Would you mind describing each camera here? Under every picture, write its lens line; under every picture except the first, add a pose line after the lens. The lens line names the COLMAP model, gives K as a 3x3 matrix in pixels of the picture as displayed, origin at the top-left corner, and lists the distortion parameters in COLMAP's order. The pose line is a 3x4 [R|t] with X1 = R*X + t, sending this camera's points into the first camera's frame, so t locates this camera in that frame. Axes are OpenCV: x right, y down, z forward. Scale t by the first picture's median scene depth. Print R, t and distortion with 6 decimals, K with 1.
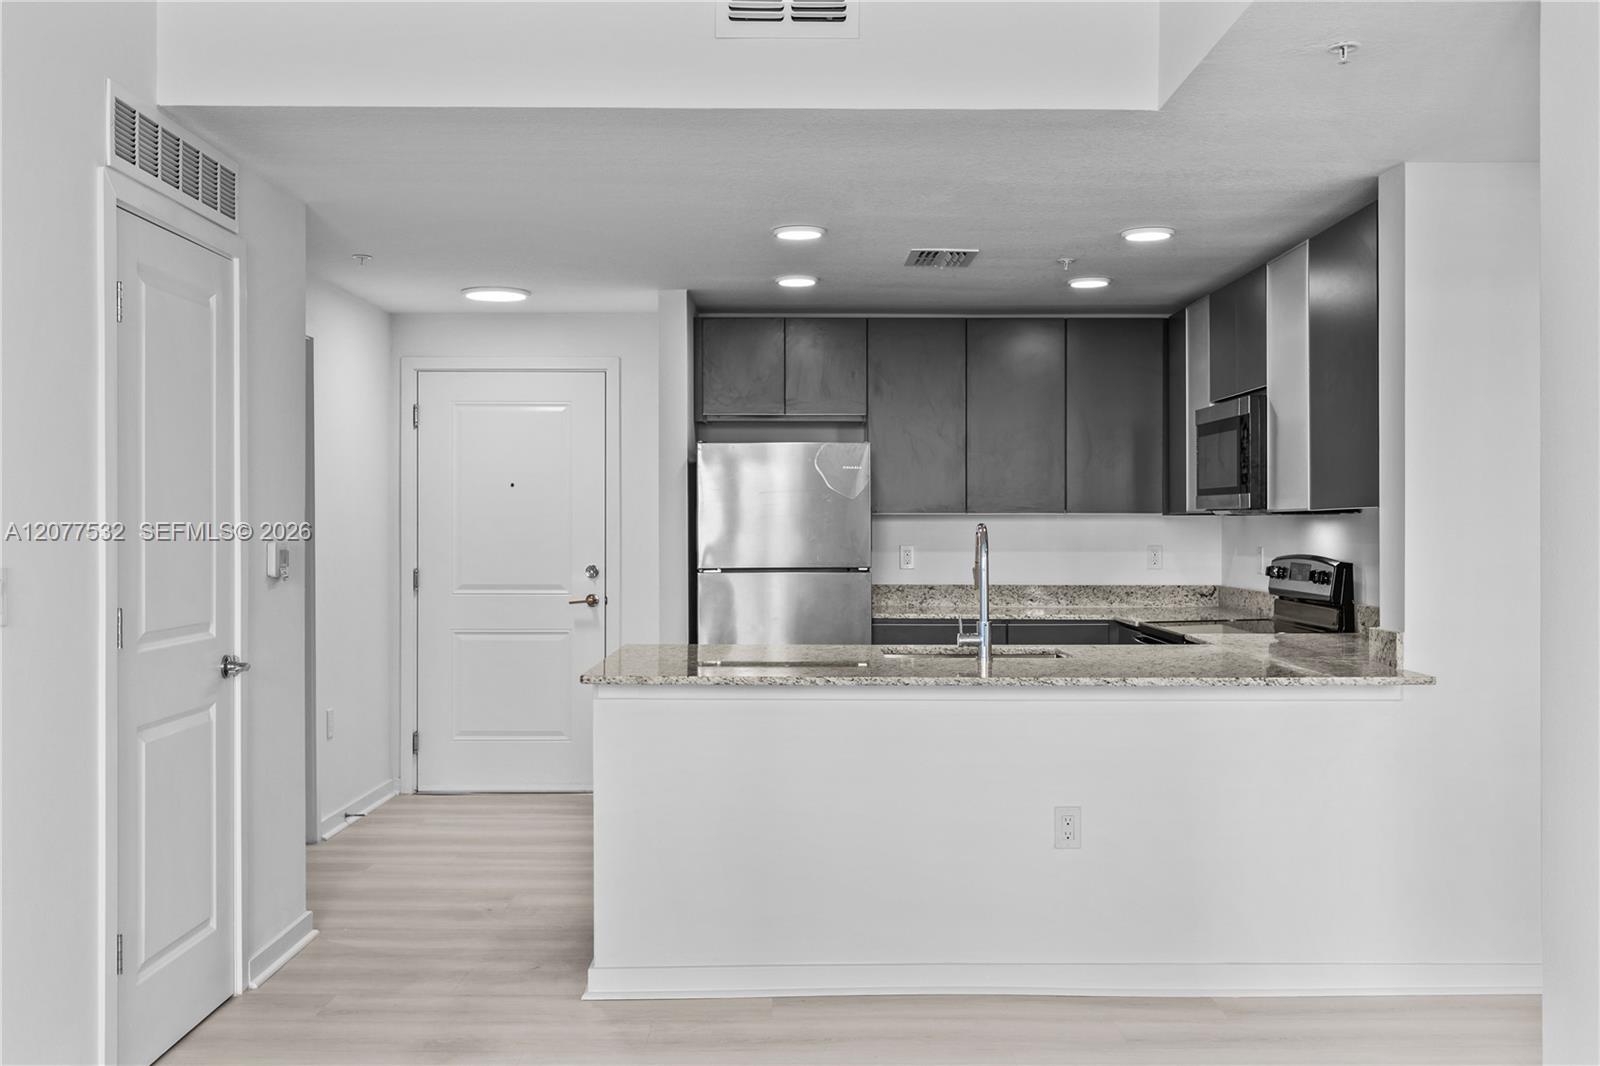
lens RADIAL K [[1531.2, 0, 800.5], [0, 1531.2, 523.3], [0, 0, 1]] dist [-0.003362, 0.000000]
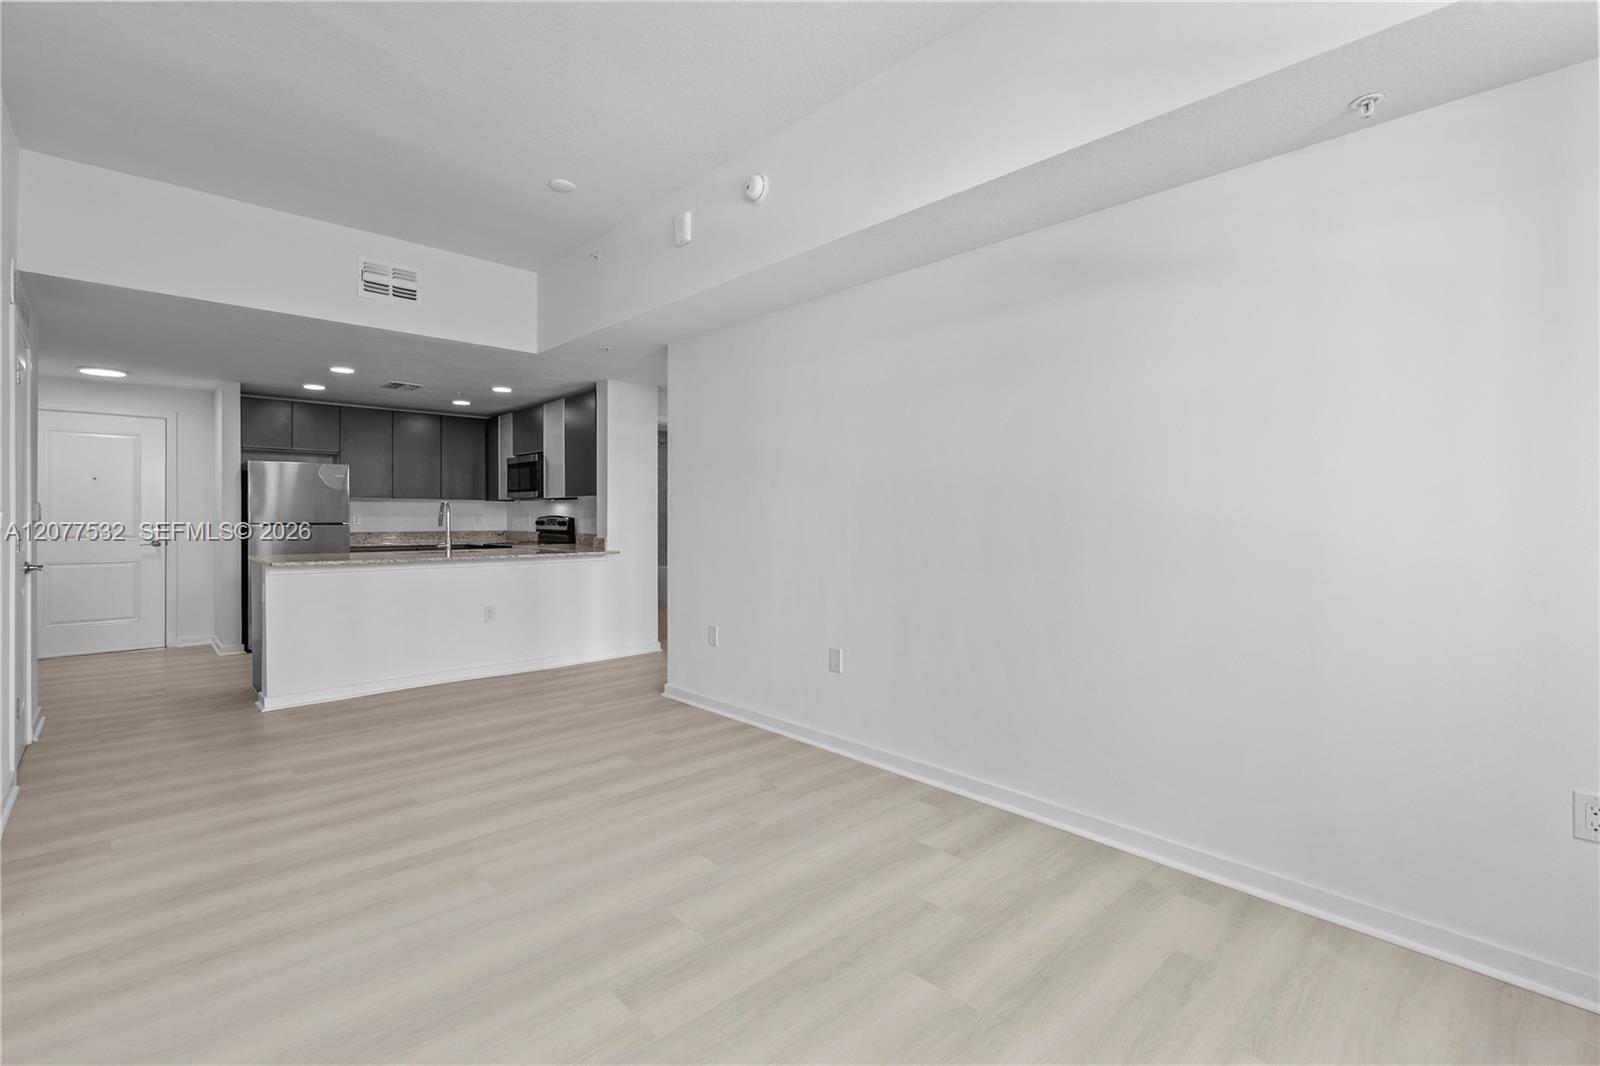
lens RADIAL K [[718.4, 0, 814.1], [0, 718.4, 514.2], [0, 0, 1]] dist [0.007116, -0.003246]
pose [[0.725434, 0.002396, 0.688288, -0.177890], [-0.001761, 0.999997, -0.001625, 0.017662], [-0.688290, -0.000033, 0.725436, -0.187618]]
